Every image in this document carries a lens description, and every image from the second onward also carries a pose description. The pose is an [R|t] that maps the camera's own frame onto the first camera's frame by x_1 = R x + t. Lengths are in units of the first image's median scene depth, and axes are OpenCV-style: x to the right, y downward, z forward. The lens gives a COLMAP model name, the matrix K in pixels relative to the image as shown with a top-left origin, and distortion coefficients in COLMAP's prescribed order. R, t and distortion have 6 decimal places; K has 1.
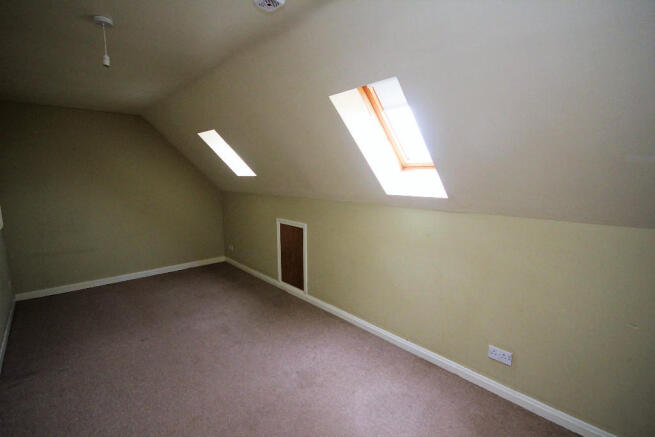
lens RADIAL K [[303.8, 0, 327.5], [0, 303.8, 218.5], [0, 0, 1]] dist [0.000721, 0.000274]
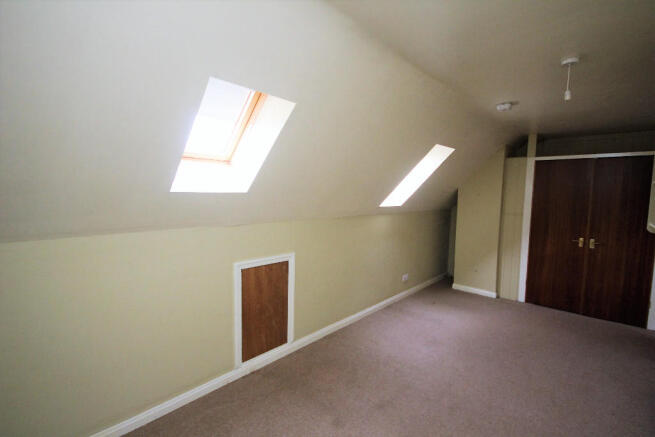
lens RADIAL K [[303.8, 0, 327.5], [0, 303.8, 218.5], [0, 0, 1]] dist [0.000721, 0.000274]
pose [[-0.097981, -0.080397, 0.991936, -0.834350], [0.111957, 0.989514, 0.091259, -0.130678], [-0.988871, 0.119996, -0.087952, 0.947645]]
